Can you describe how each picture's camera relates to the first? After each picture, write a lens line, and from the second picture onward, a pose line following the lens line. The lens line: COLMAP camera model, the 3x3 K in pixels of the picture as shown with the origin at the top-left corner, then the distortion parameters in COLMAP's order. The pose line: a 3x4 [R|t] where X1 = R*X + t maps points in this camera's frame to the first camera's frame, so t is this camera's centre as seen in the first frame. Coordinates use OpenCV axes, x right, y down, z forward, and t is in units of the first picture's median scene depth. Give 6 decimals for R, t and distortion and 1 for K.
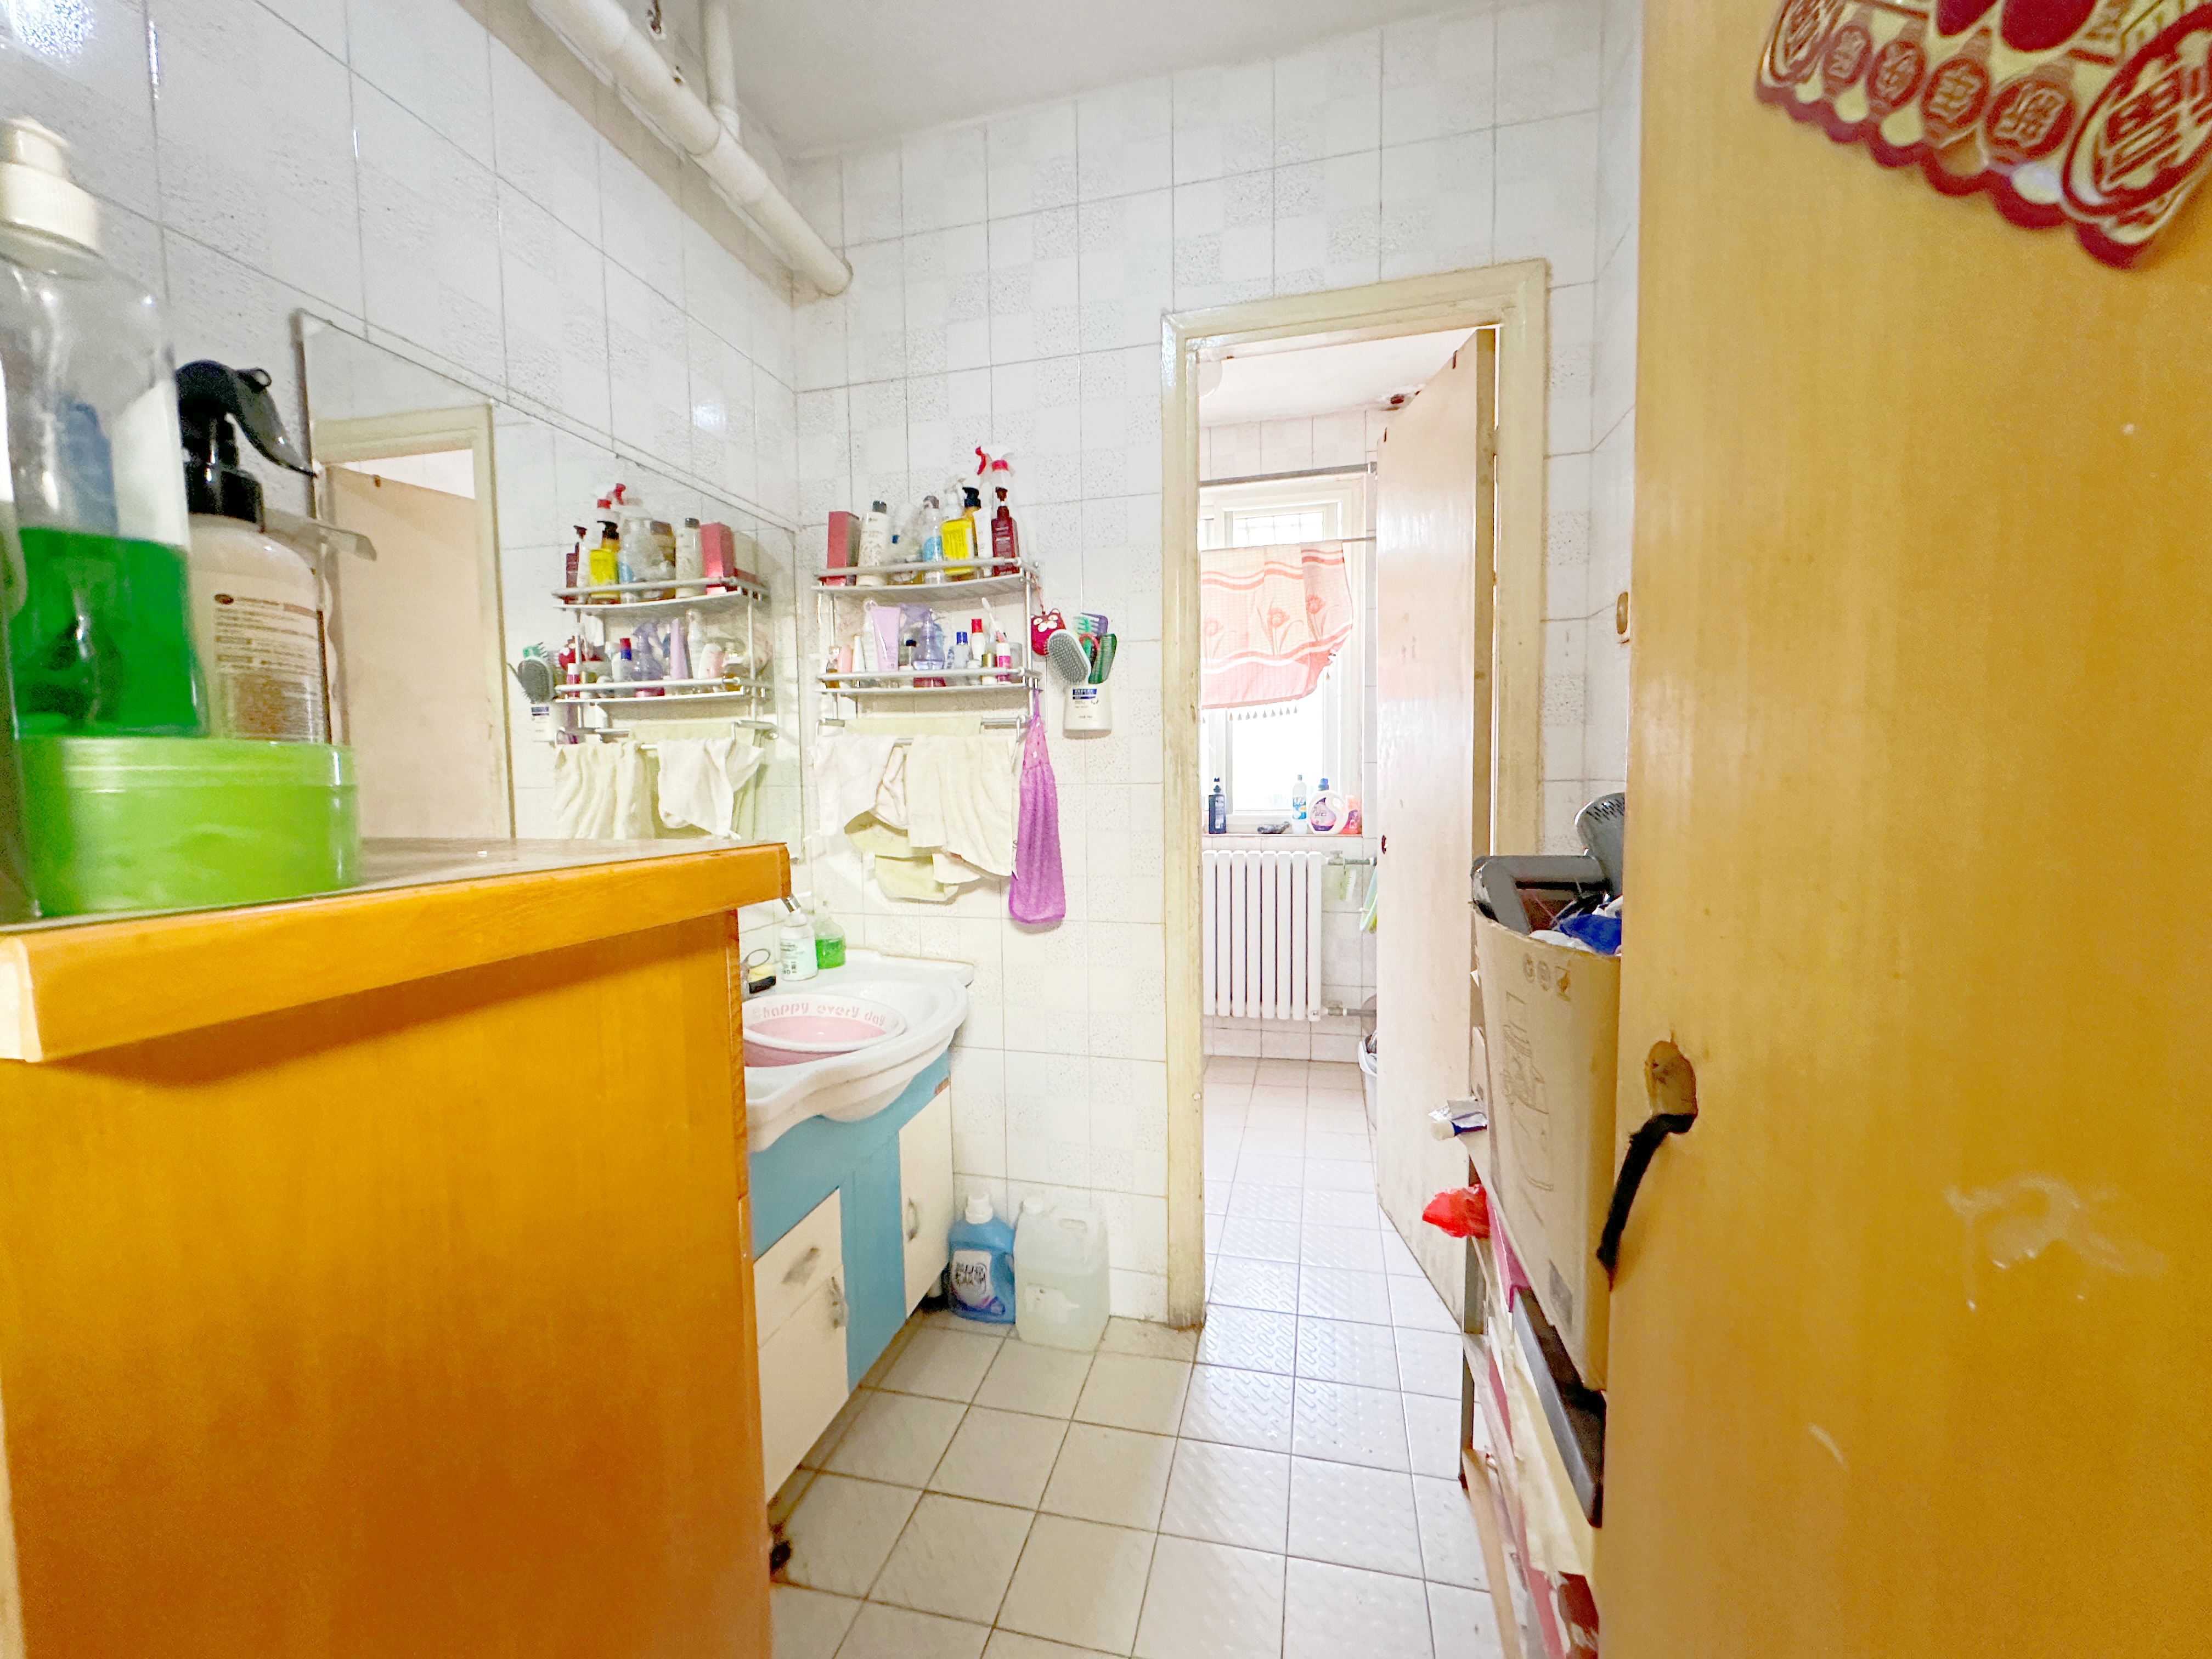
lens RADIAL K [[874.2, 0, 1109.1], [0, 874.2, 844.4], [0, 0, 1]] dist [0.002828, -0.000178]
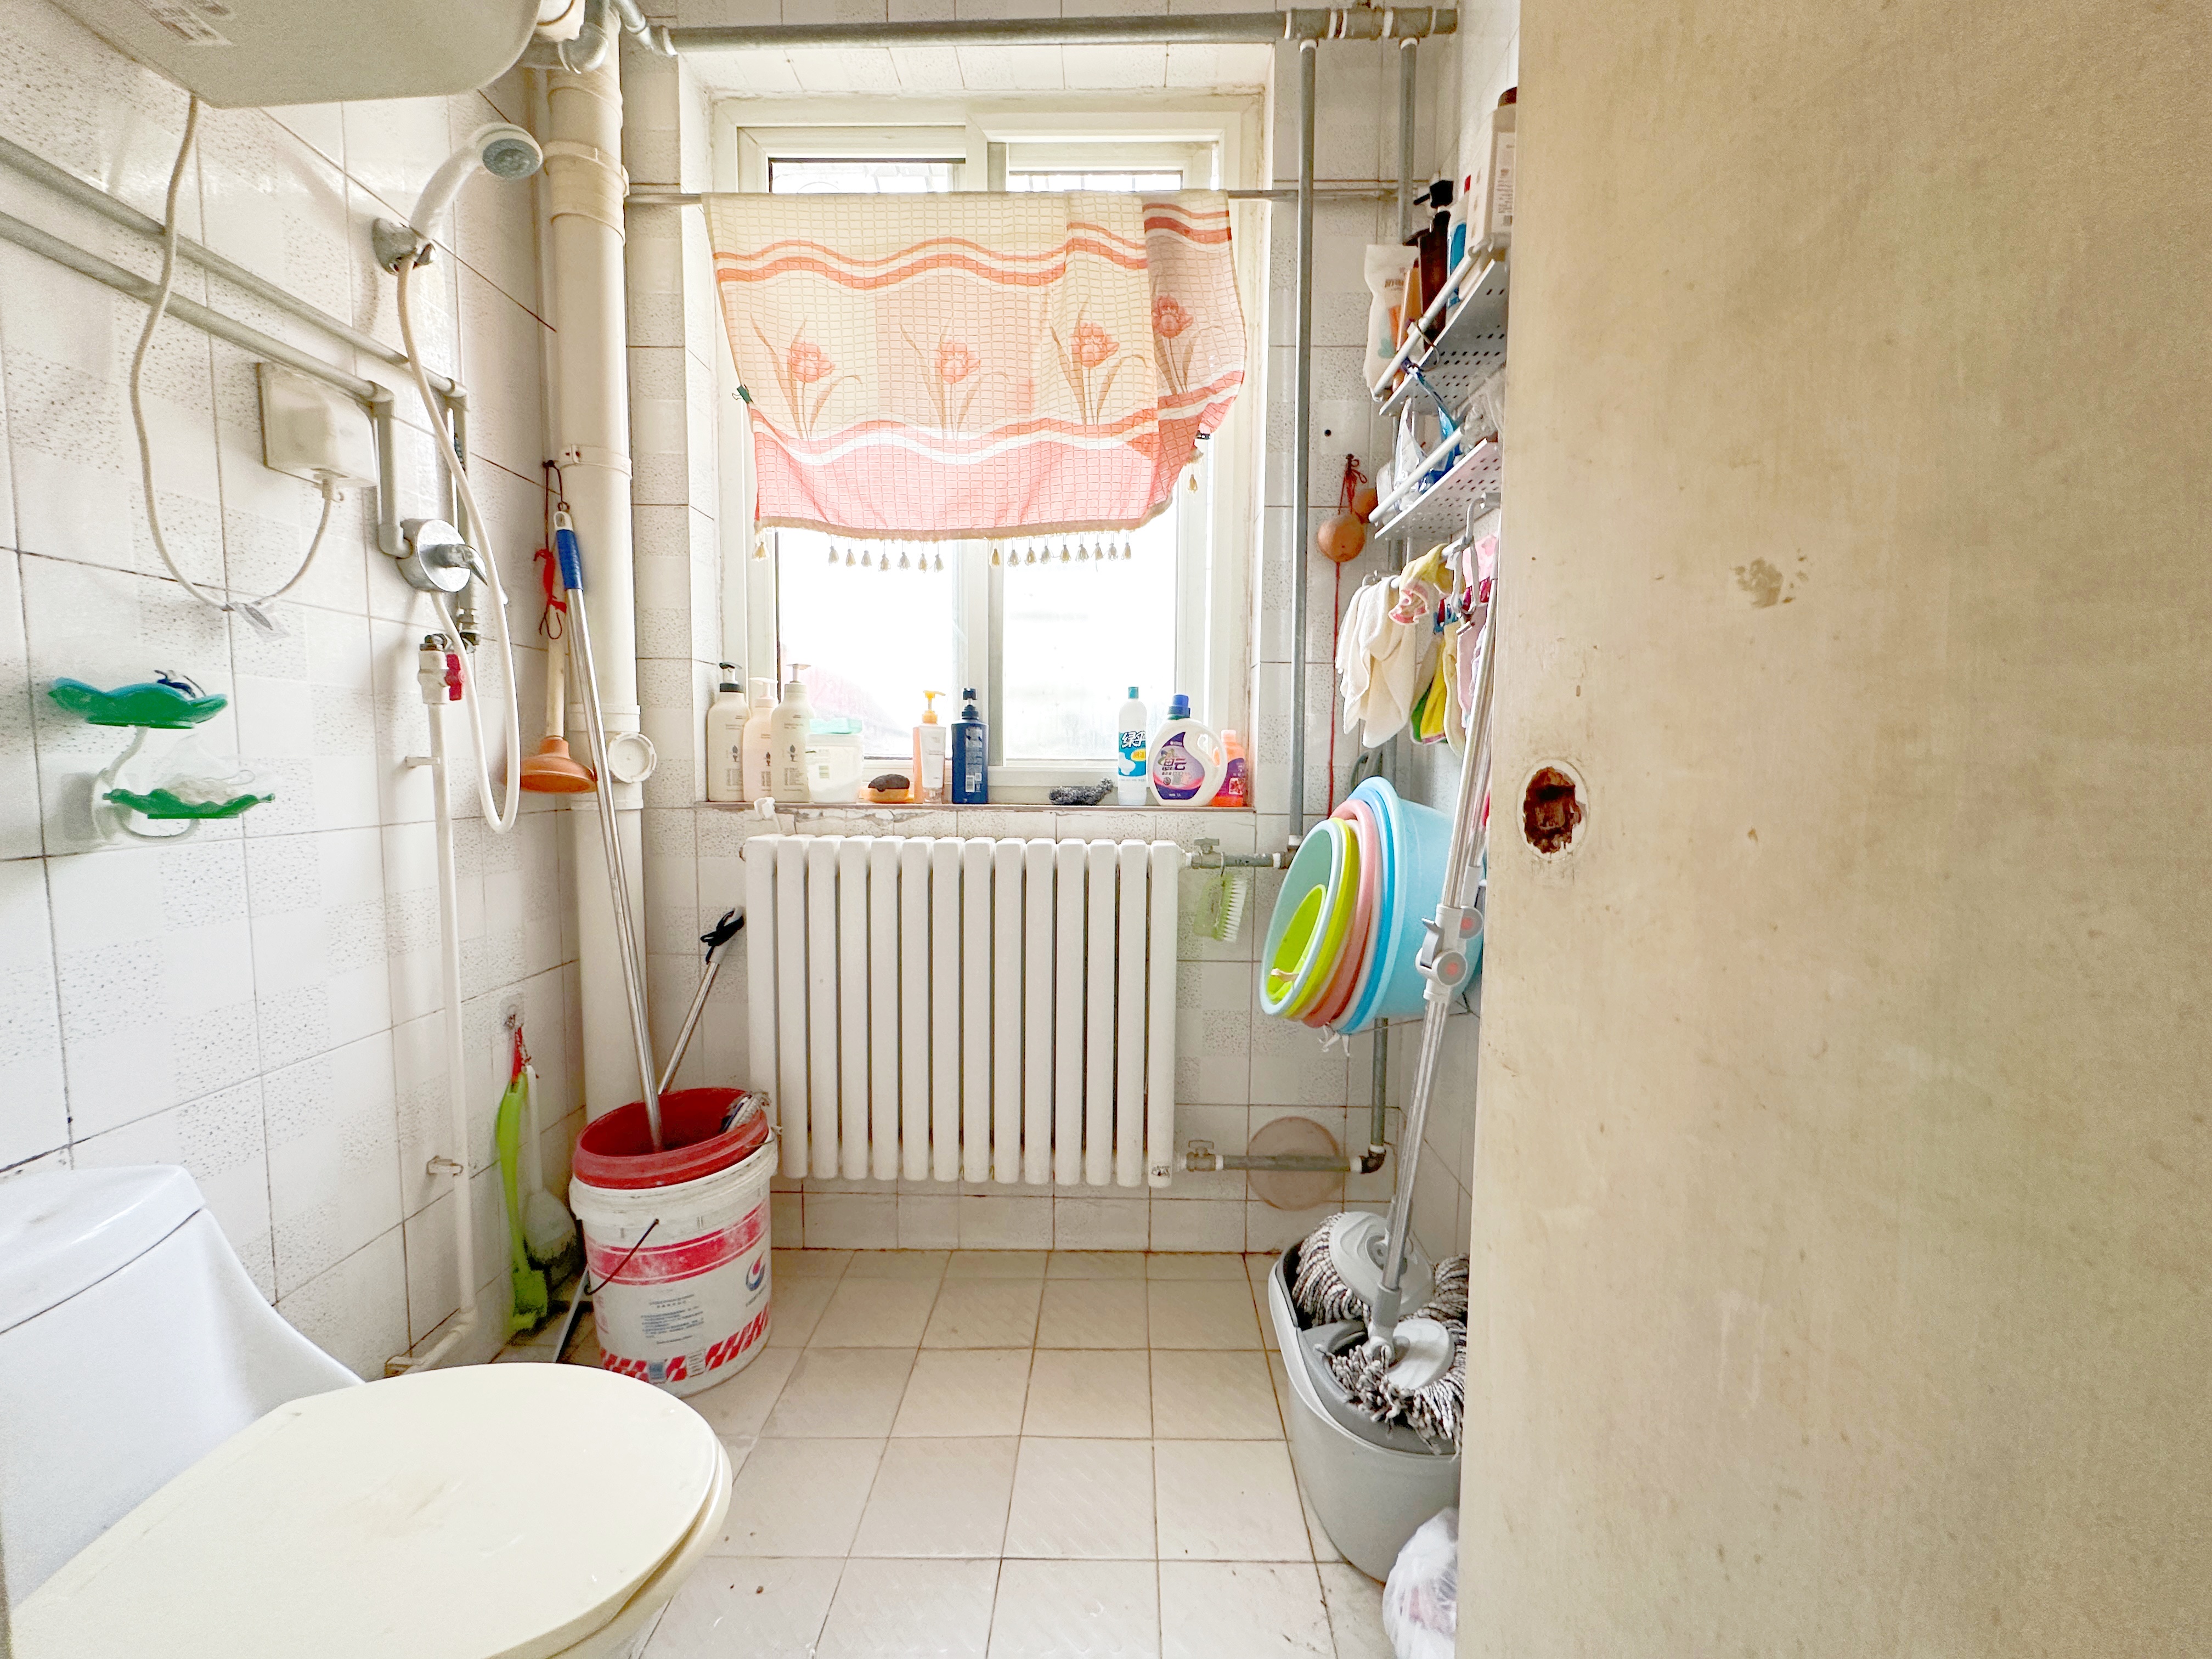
lens RADIAL K [[874.2, 0, 1105.4], [0, 874.2, 834.6], [0, 0, 1]] dist [0.002828, -0.000178]
pose [[0.976202, 0.008443, 0.216697, 0.096397], [-0.008064, 0.999964, -0.002636, 0.006653], [-0.216711, 0.000826, 0.976235, 0.524484]]
